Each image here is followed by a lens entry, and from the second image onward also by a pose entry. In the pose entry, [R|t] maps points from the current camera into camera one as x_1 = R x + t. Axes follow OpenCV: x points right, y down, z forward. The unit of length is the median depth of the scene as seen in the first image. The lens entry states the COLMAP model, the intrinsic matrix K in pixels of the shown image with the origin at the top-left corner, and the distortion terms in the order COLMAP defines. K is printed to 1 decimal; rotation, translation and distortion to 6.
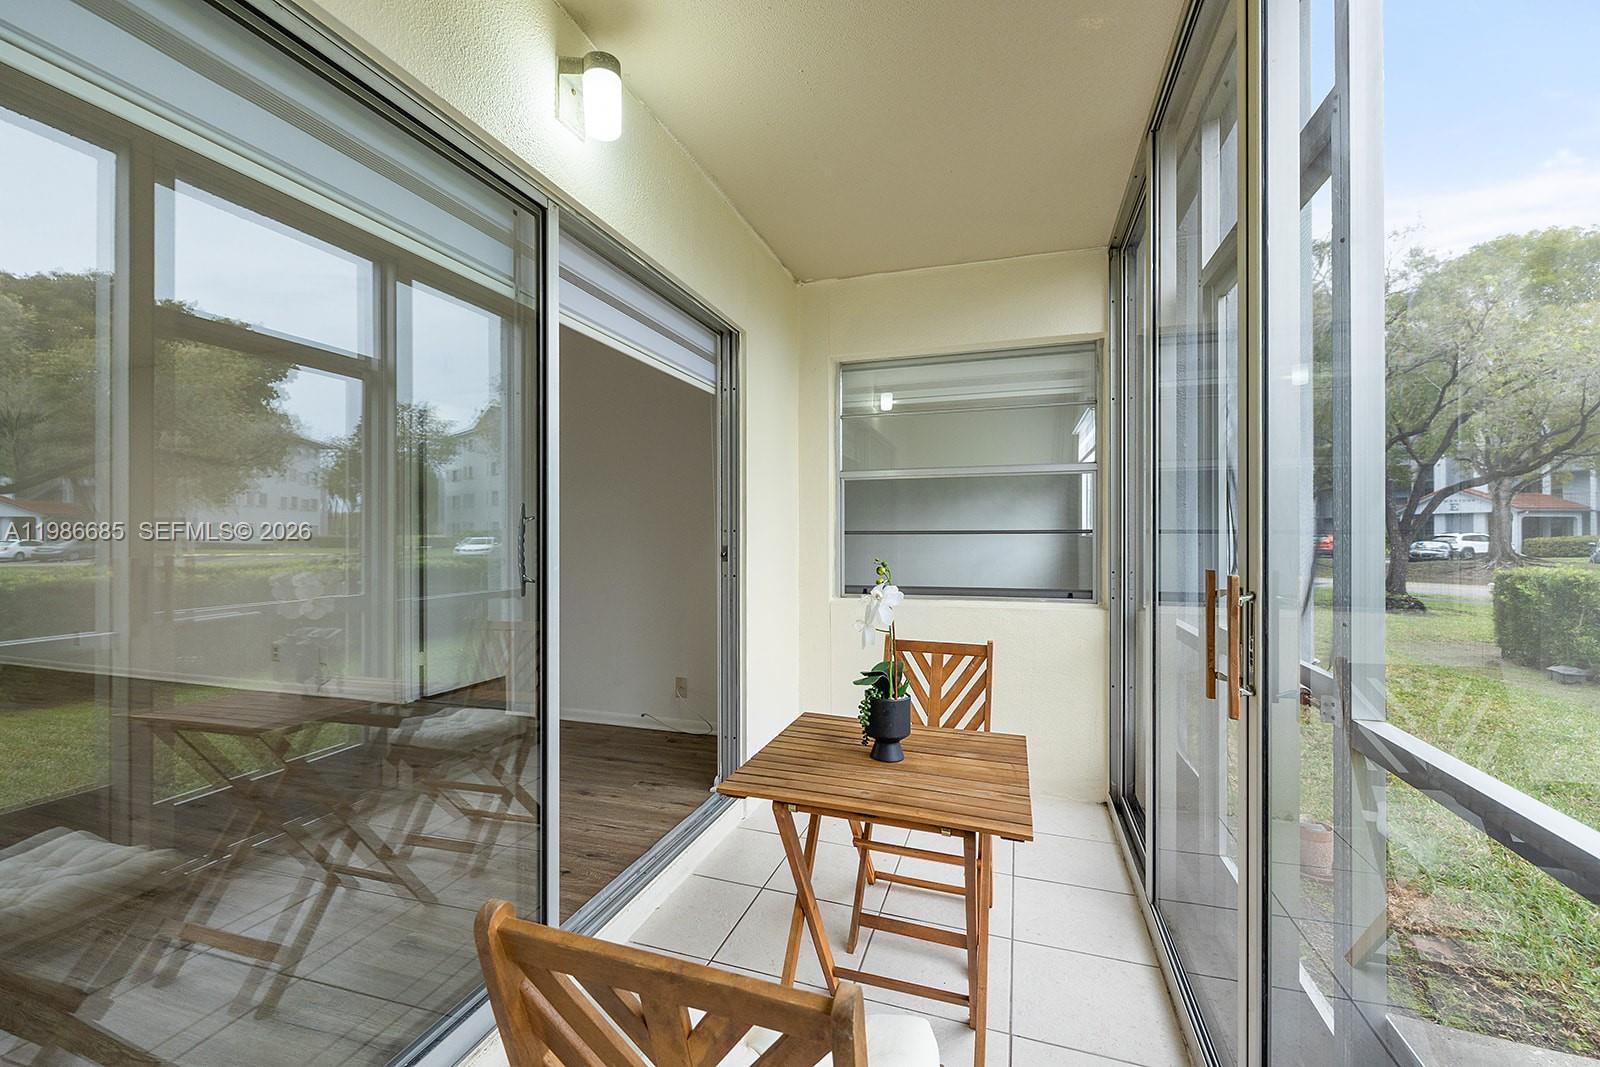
lens RADIAL K [[672.5, 0, 796.9], [0, 672.5, 531.7], [0, 0, 1]] dist [-0.000422, 0.000008]
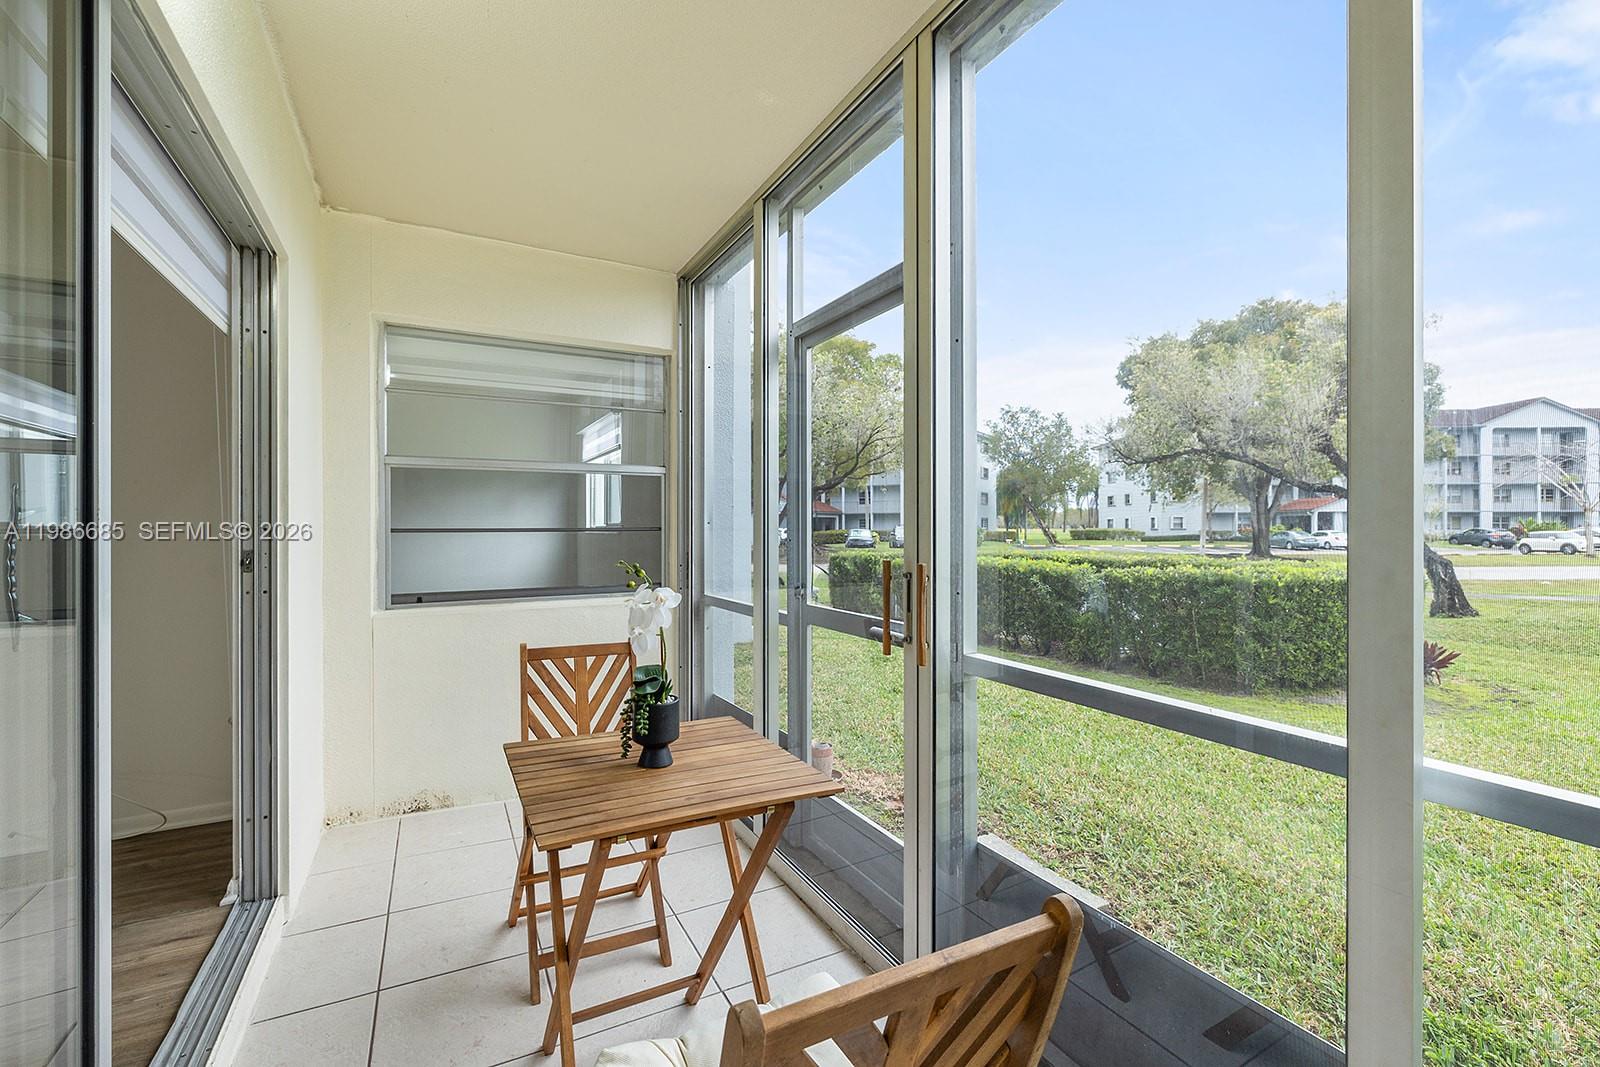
lens RADIAL K [[672.5, 0, 793.4], [0, 672.5, 531.8], [0, 0, 1]] dist [-0.000422, 0.000008]
pose [[0.689329, -0.004845, 0.724432, -0.226832], [0.000098, 0.999978, 0.006595, -0.003667], [-0.724449, -0.004475, 0.689314, 0.096542]]
